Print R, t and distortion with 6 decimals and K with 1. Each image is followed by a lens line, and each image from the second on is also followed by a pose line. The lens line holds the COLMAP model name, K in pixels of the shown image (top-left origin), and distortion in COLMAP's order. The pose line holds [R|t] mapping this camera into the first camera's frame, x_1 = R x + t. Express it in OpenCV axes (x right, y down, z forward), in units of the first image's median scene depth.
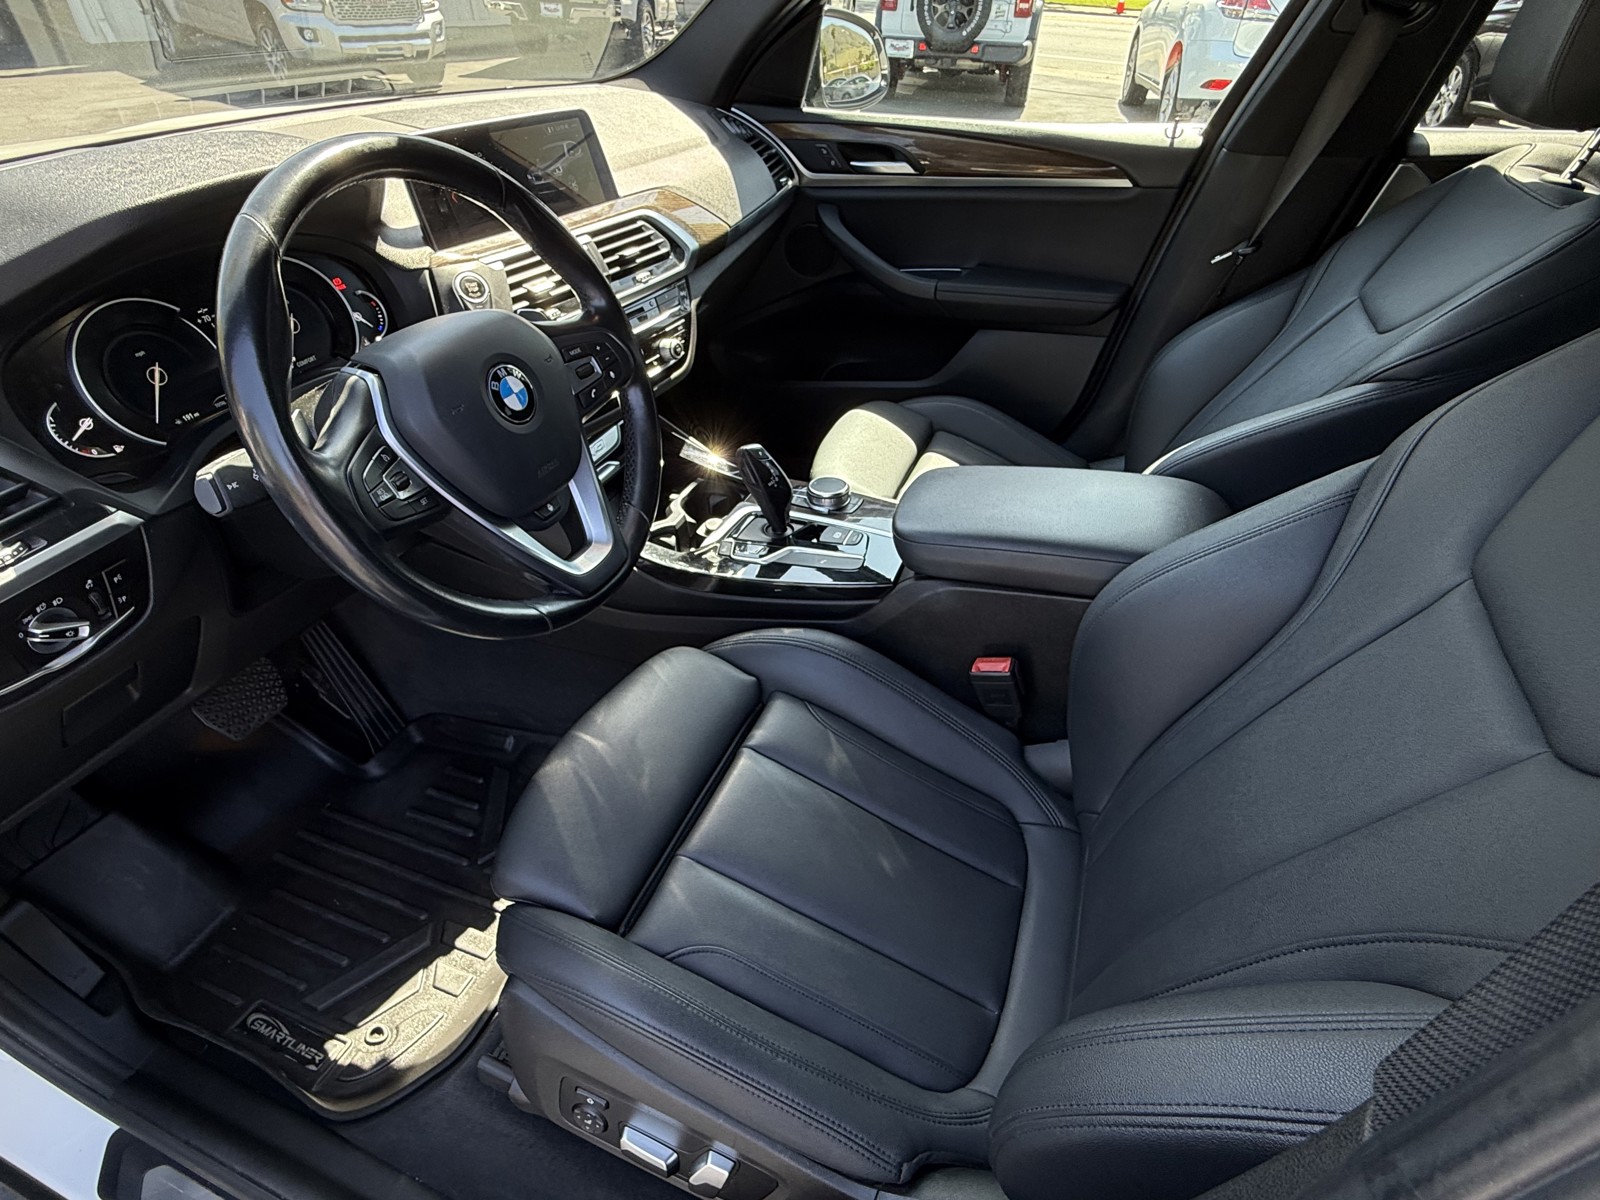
lens RADIAL K [[809.7, 0, 800.0], [0, 809.7, 600.0], [0, 0, 1]] dist [-0.000285, 0.001241]
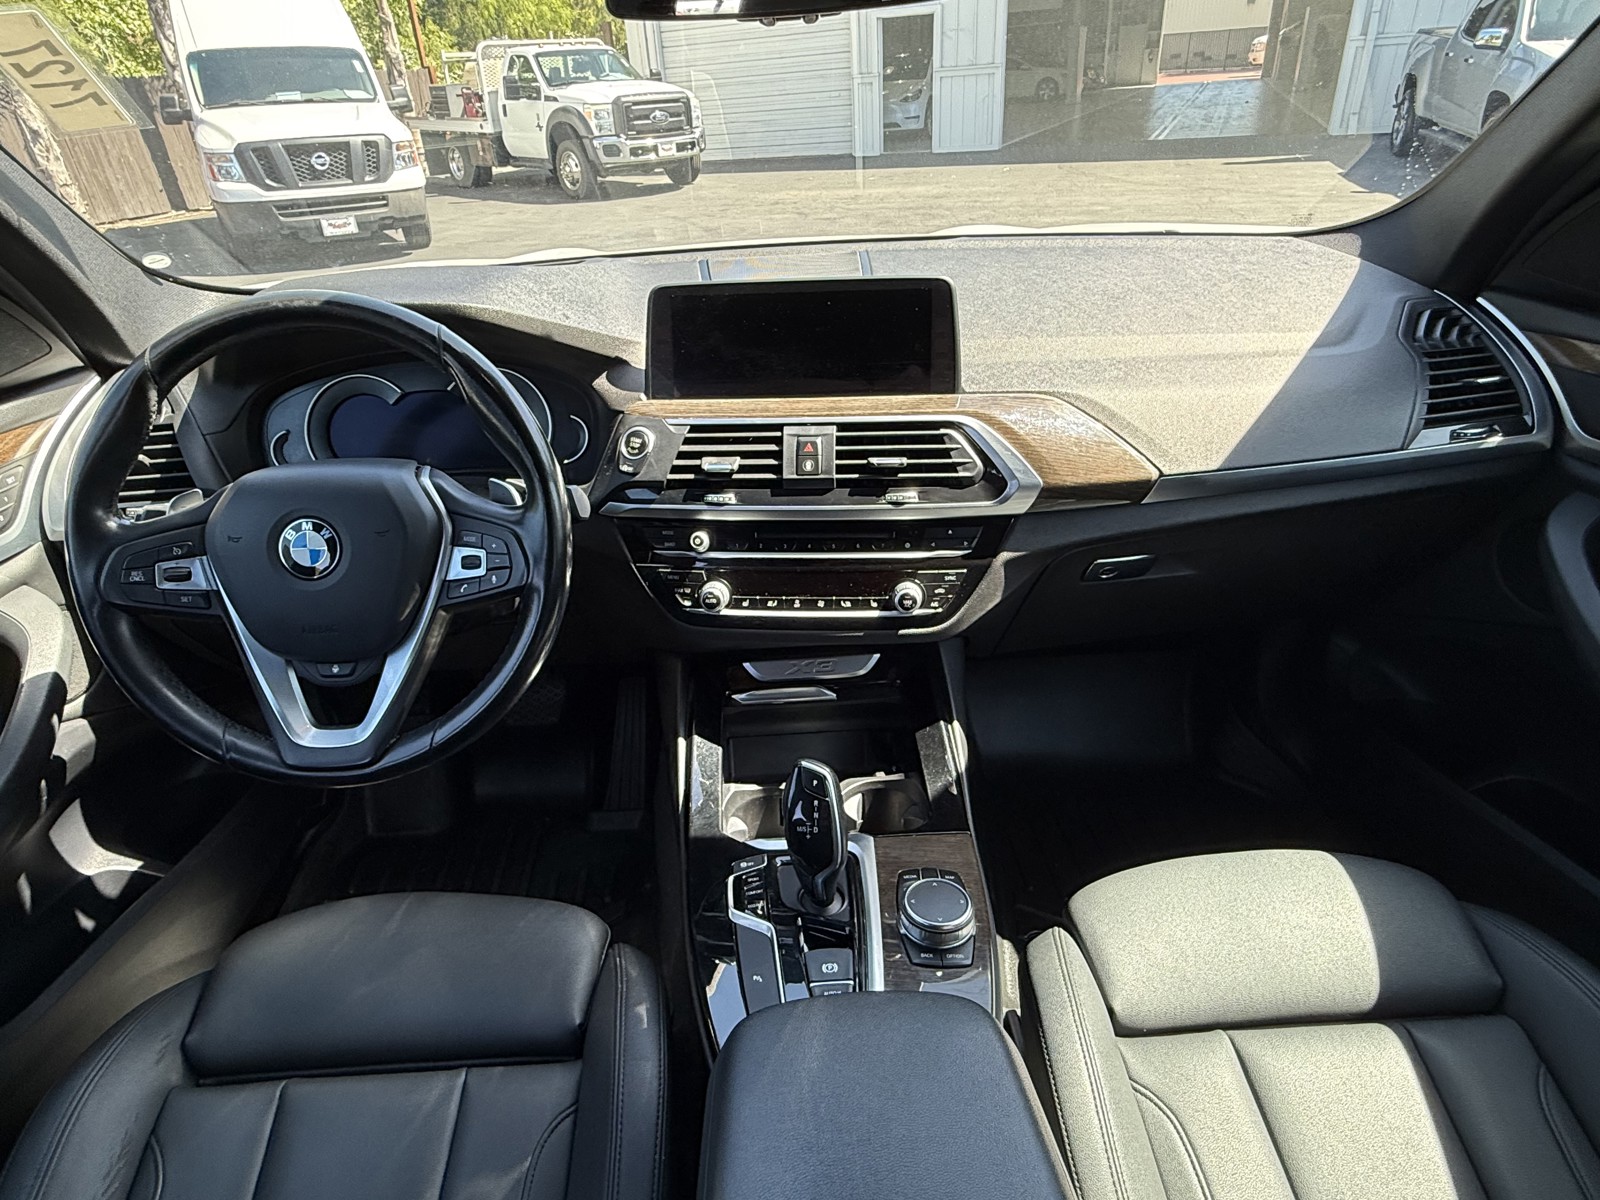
lens RADIAL K [[905.2, 0, 792.9], [0, 905.2, 605.1], [0, 0, 1]] dist [-0.001402, -0.000110]
pose [[0.409569, 0.423142, -0.808210, 0.400474], [-0.517751, 0.837240, 0.175965, -0.358308], [0.751124, 0.346381, 0.561990, 0.444860]]
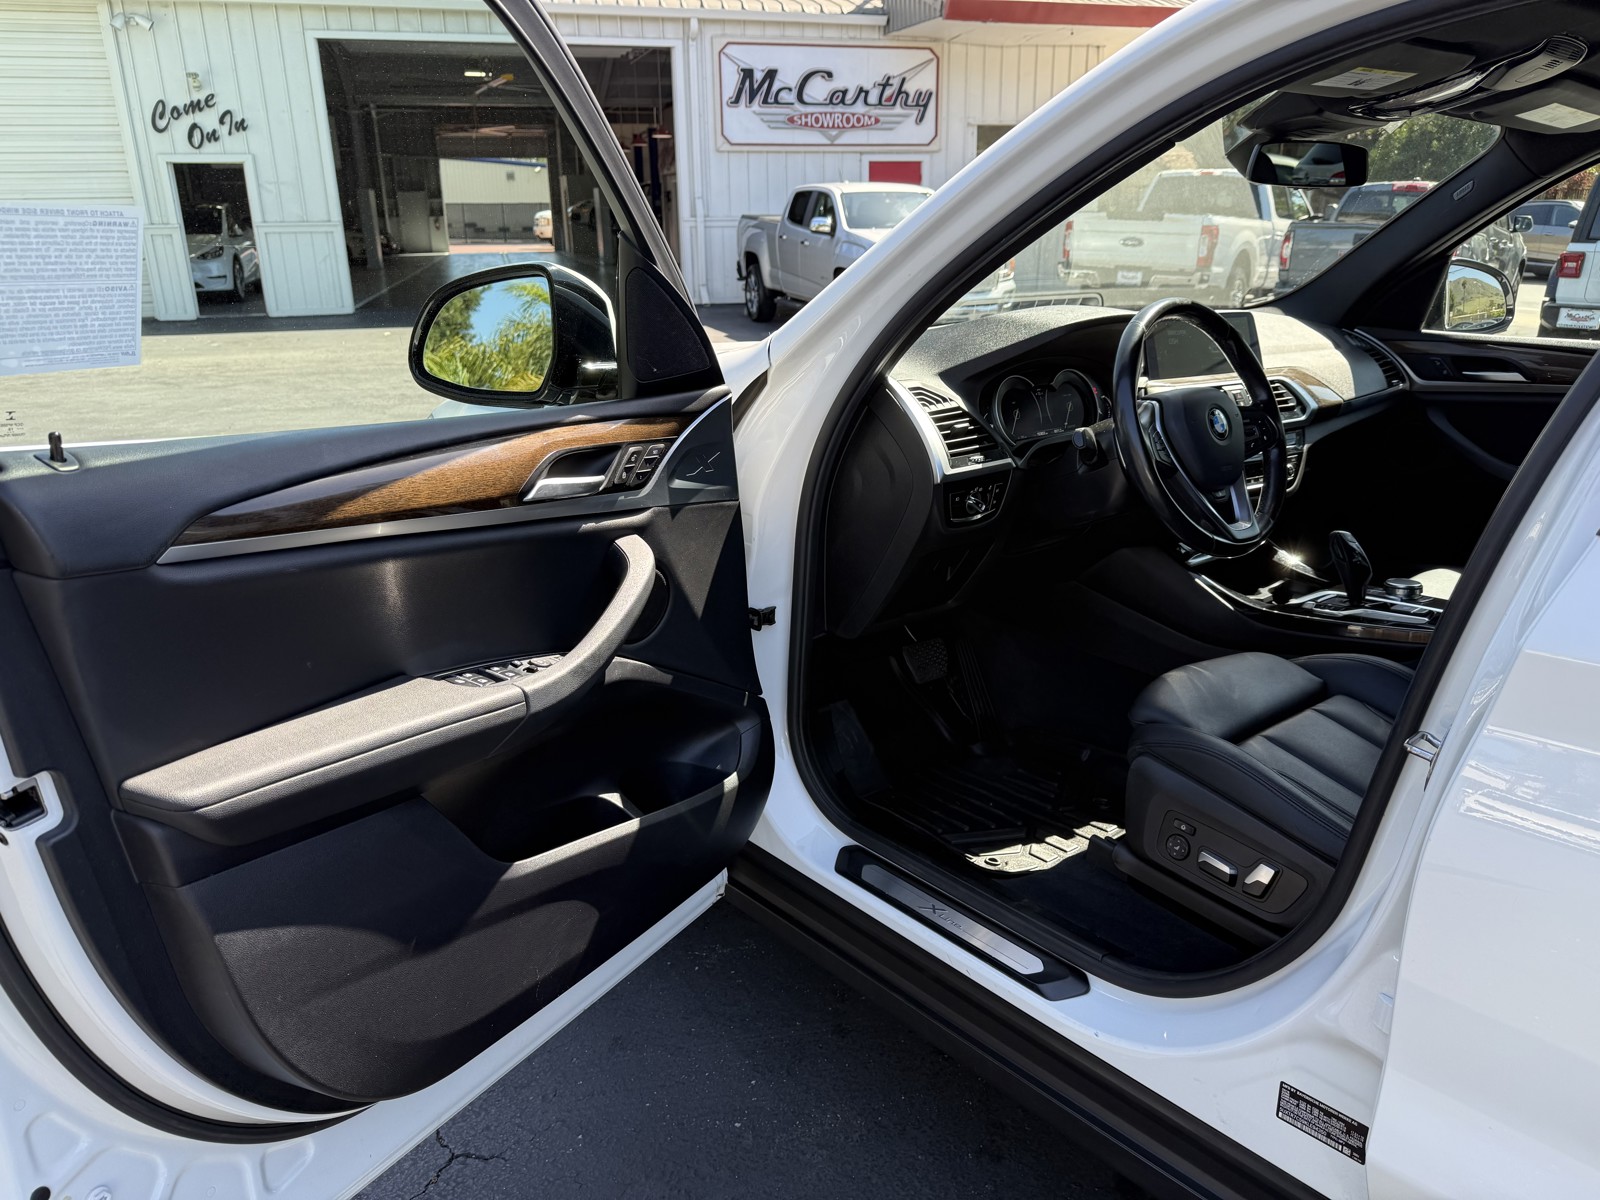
lens RADIAL K [[1136.4, 0, 800.0], [0, 1136.4, 600.0], [0, 0, 1]] dist [0.000731, -0.003850]
pose [[0.878160, 0.131297, -0.459996, 0.025589], [-0.283465, 0.917411, -0.279294, 0.575878], [0.385335, 0.375658, 0.842851, -0.726988]]
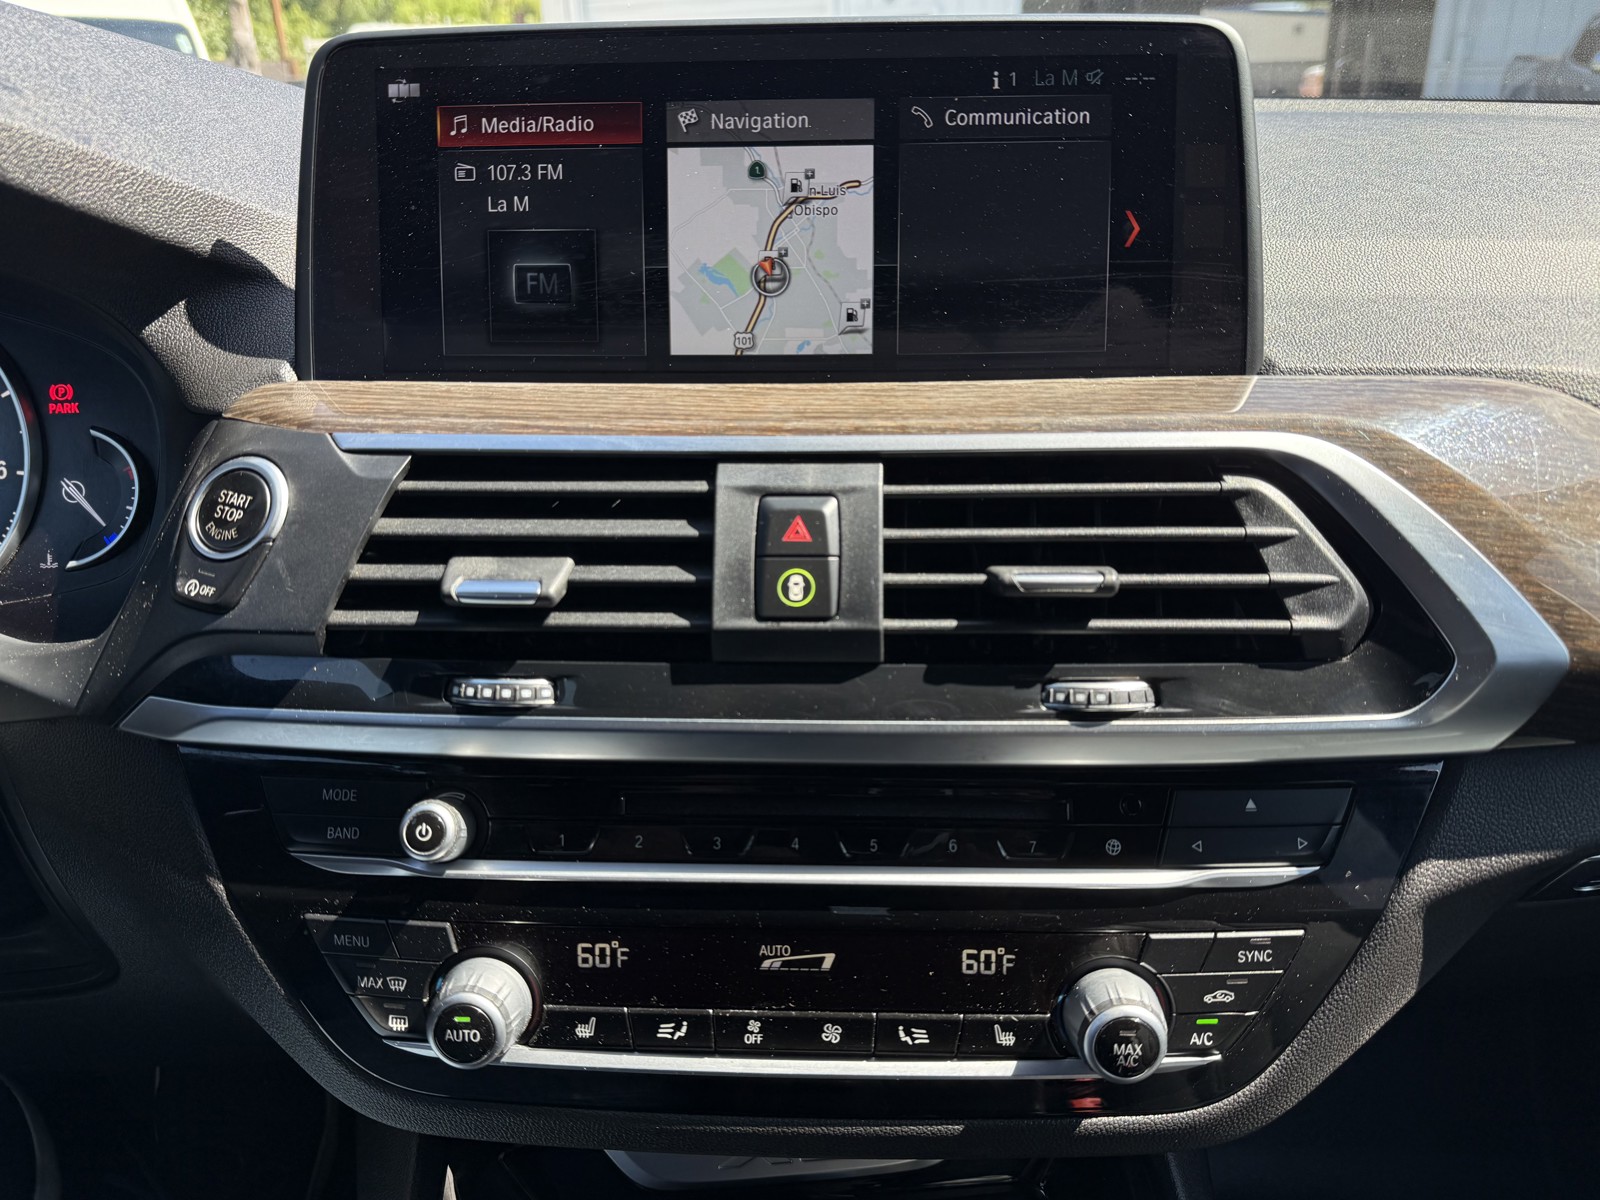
lens RADIAL K [[1153.7, 0, 795.3], [0, 1153.7, 594.2], [0, 0, 1]] dist [0.110480, -0.191769]
pose [[0.439355, 0.318975, -0.839775, 0.021180], [-0.529991, 0.846841, 0.044377, -0.342477], [0.725311, 0.425577, 0.541118, 0.664173]]
